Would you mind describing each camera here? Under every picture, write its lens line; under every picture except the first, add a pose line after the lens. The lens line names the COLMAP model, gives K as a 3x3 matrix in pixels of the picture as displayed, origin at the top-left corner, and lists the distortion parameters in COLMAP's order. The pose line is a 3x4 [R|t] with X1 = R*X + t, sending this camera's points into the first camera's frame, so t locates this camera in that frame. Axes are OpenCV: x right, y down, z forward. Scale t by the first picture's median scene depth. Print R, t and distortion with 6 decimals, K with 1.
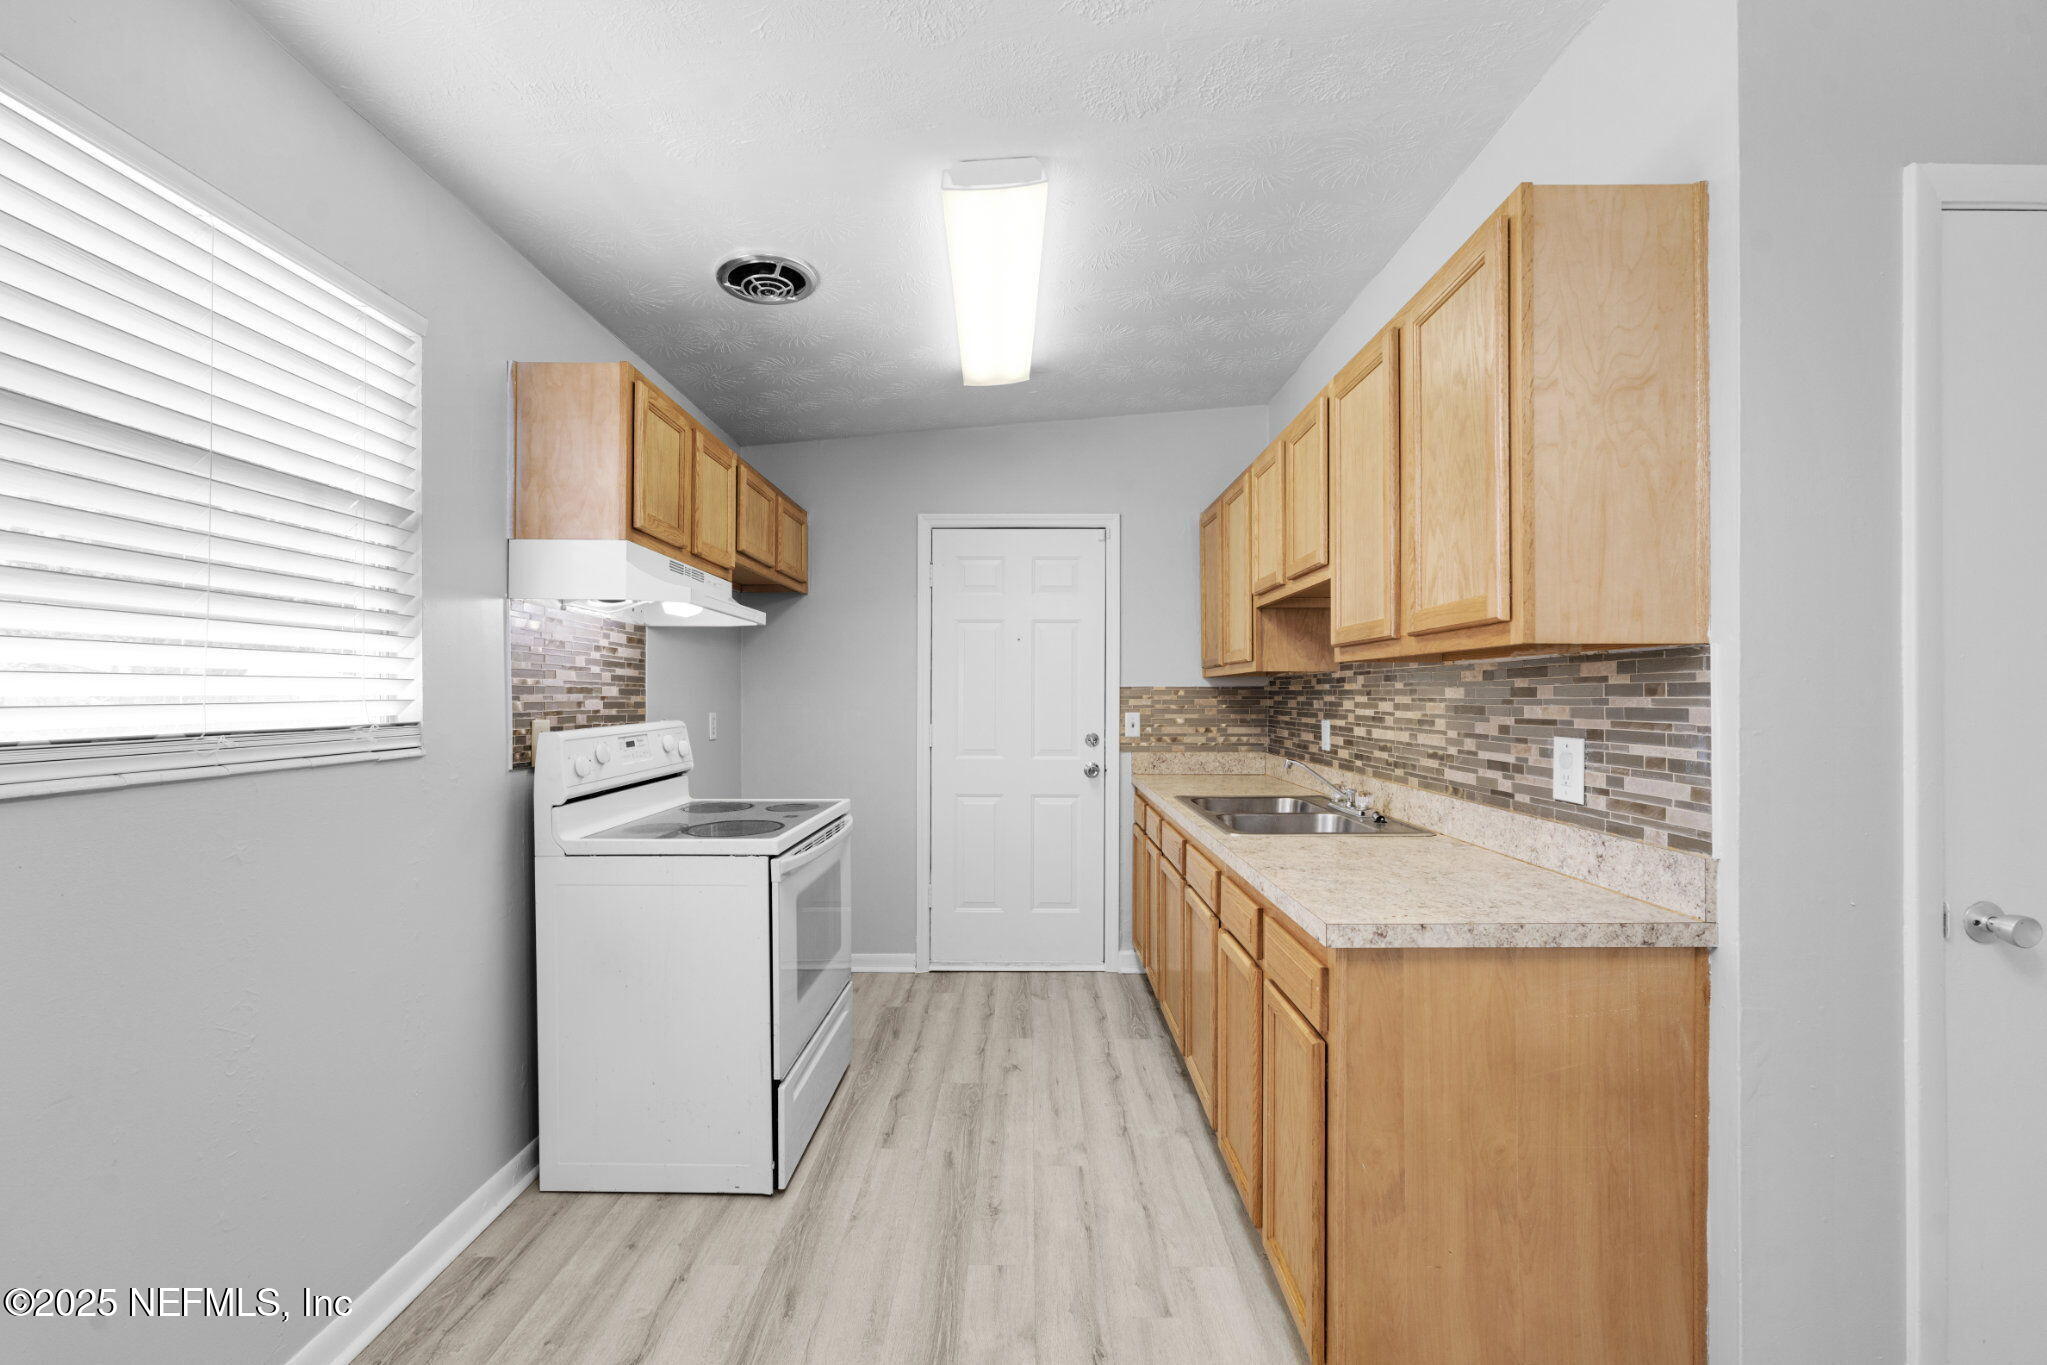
lens RADIAL K [[820.9, 0, 1018.1], [0, 820.9, 691.1], [0, 0, 1]] dist [-0.001935, 0.000180]
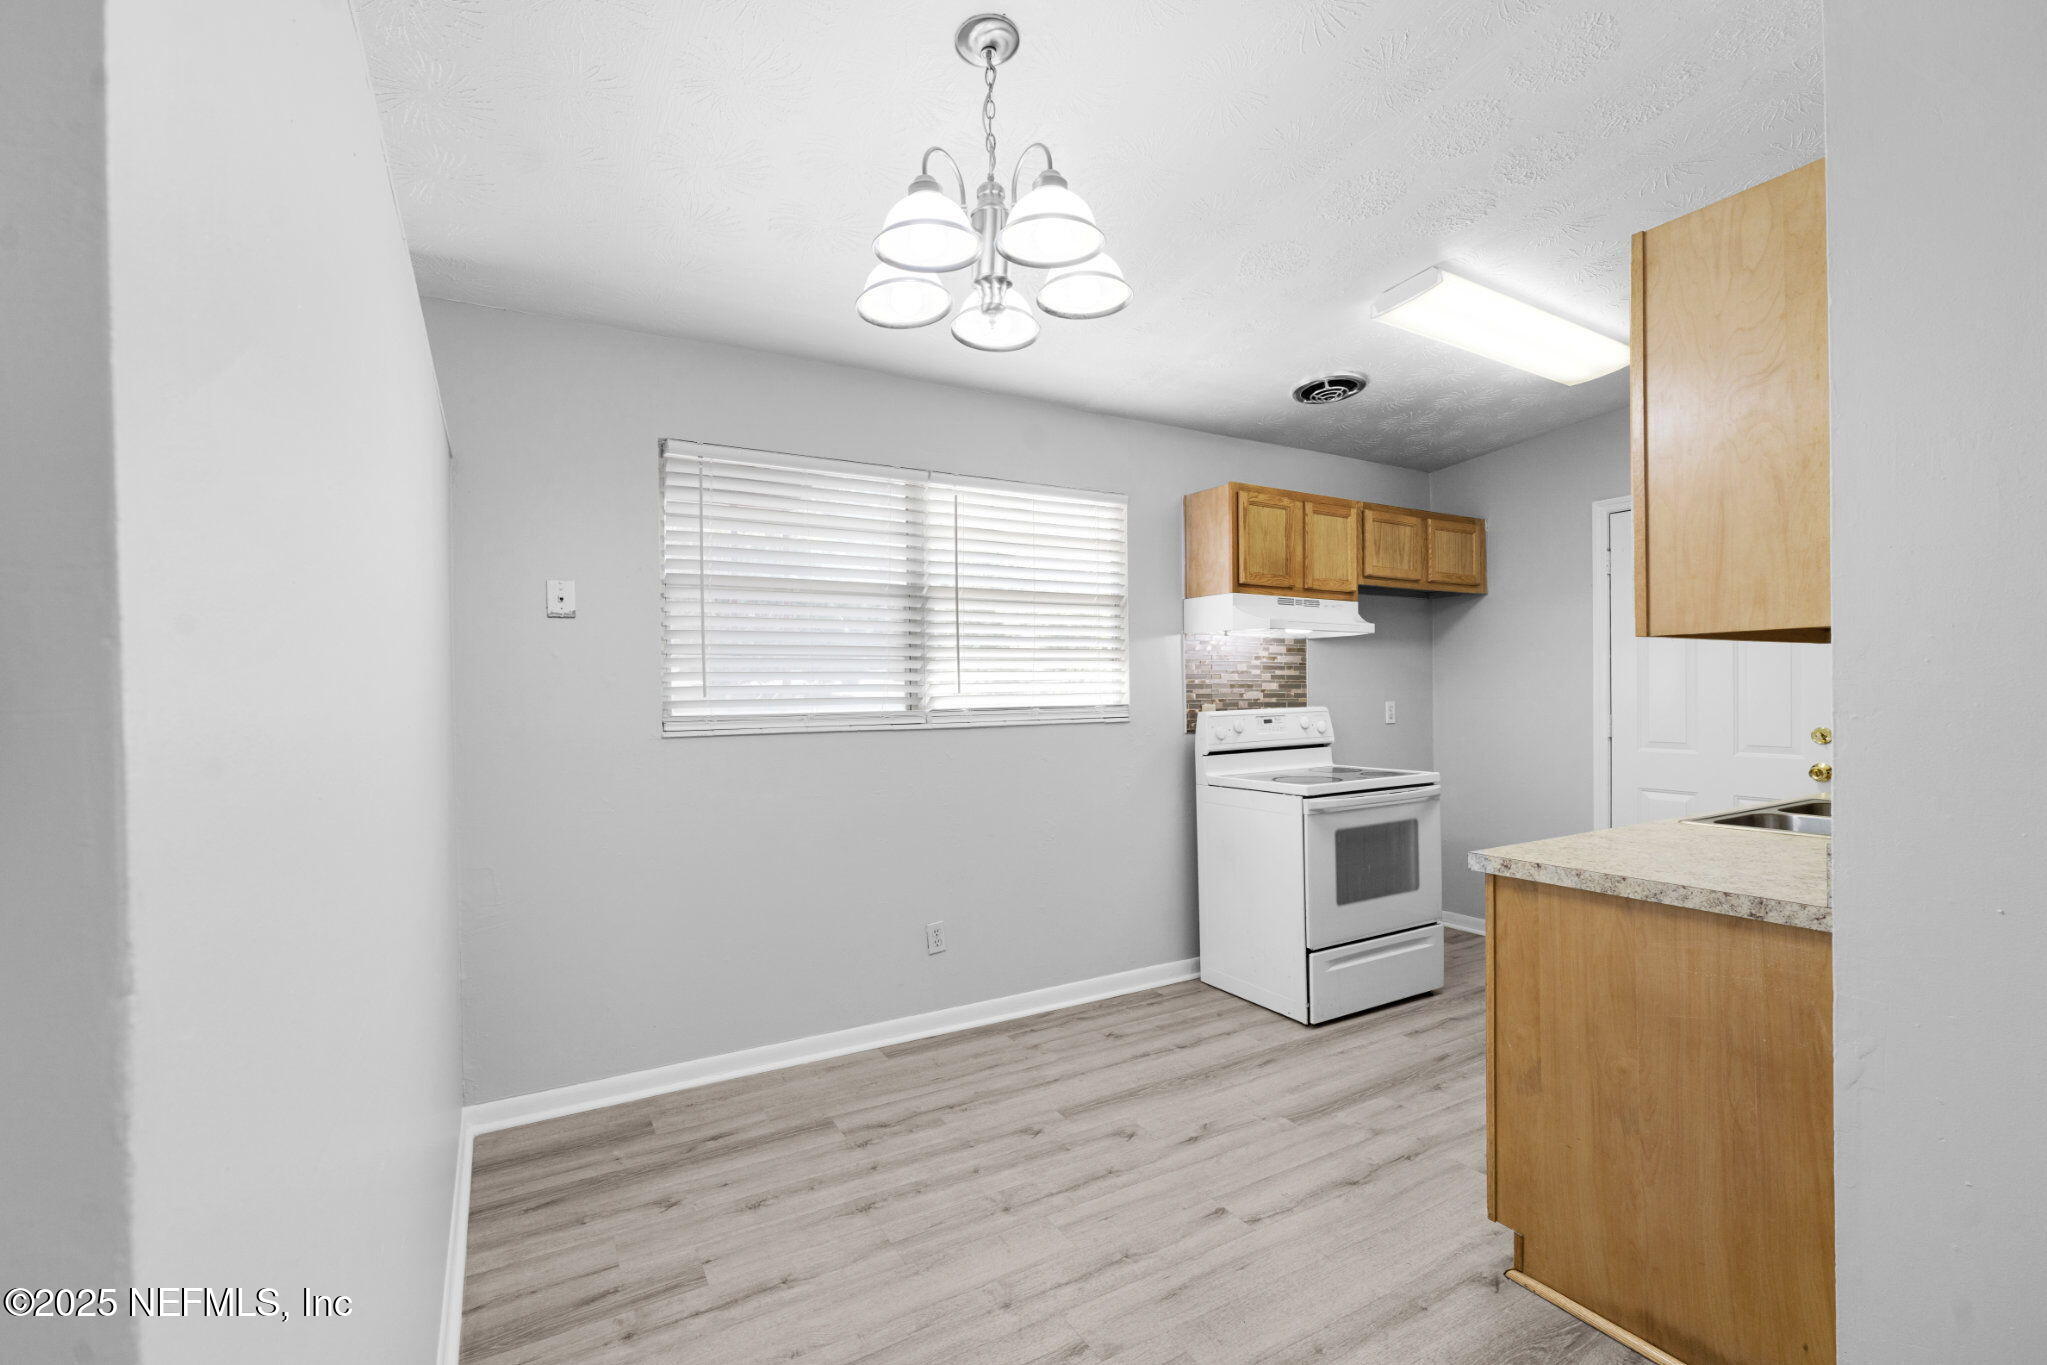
lens RADIAL K [[861.7, 0, 1045.7], [0, 861.7, 690.5], [0, 0, 1]] dist [-0.003408, -0.000417]
pose [[0.536167, -0.009065, -0.844063, 0.774585], [0.016379, 0.999866, -0.000334, 0.002551], [0.843953, -0.013646, 0.536243, -0.226568]]
